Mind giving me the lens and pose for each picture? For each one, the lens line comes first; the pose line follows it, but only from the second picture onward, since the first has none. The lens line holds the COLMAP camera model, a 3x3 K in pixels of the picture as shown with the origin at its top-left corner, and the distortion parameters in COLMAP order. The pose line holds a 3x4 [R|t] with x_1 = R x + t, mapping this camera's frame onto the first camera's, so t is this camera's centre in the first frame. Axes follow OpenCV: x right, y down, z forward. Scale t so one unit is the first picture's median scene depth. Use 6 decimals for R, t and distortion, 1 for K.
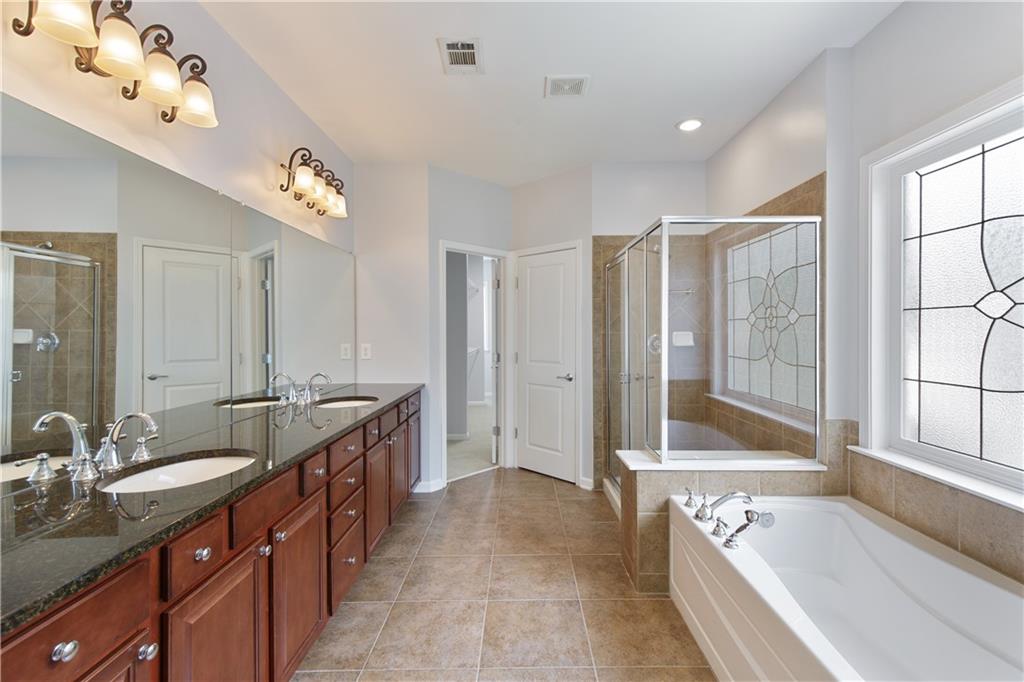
lens RADIAL K [[455.5, 0, 512.0], [0, 455.5, 341.0], [0, 0, 1]] dist [0.000339, 0.000186]
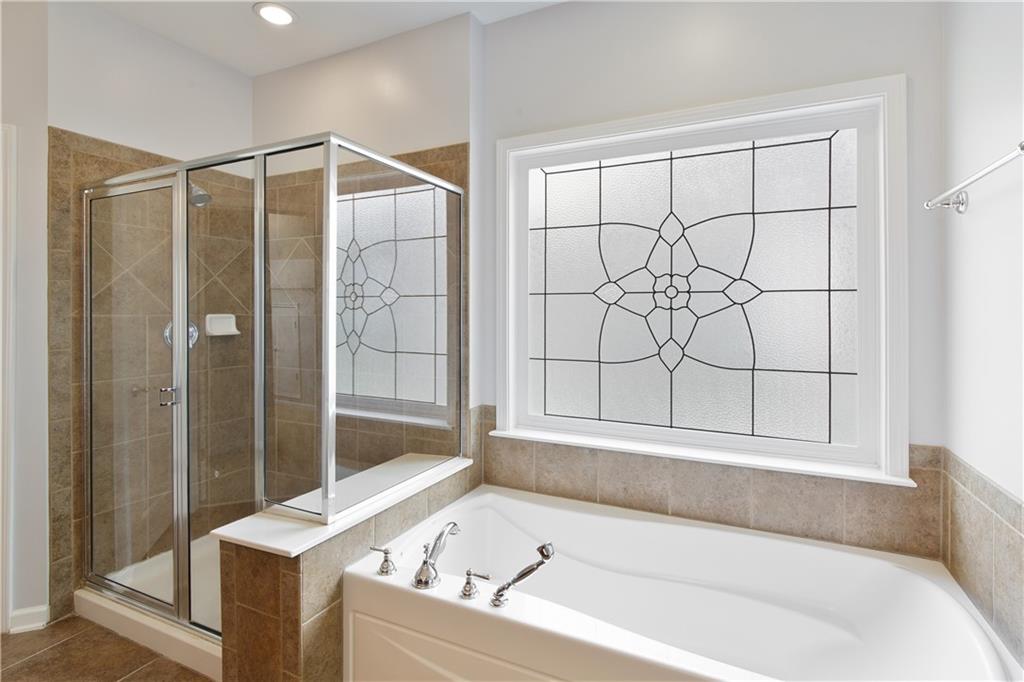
lens RADIAL K [[498.5, 0, 522.8], [0, 498.5, 312.6], [0, 0, 1]] dist [-0.004214, -0.000120]
pose [[0.402877, 0.002458, 0.915251, -0.206348], [0.016479, 0.999815, -0.009938, -0.012438], [-0.915106, 0.019086, 0.402762, 0.508509]]
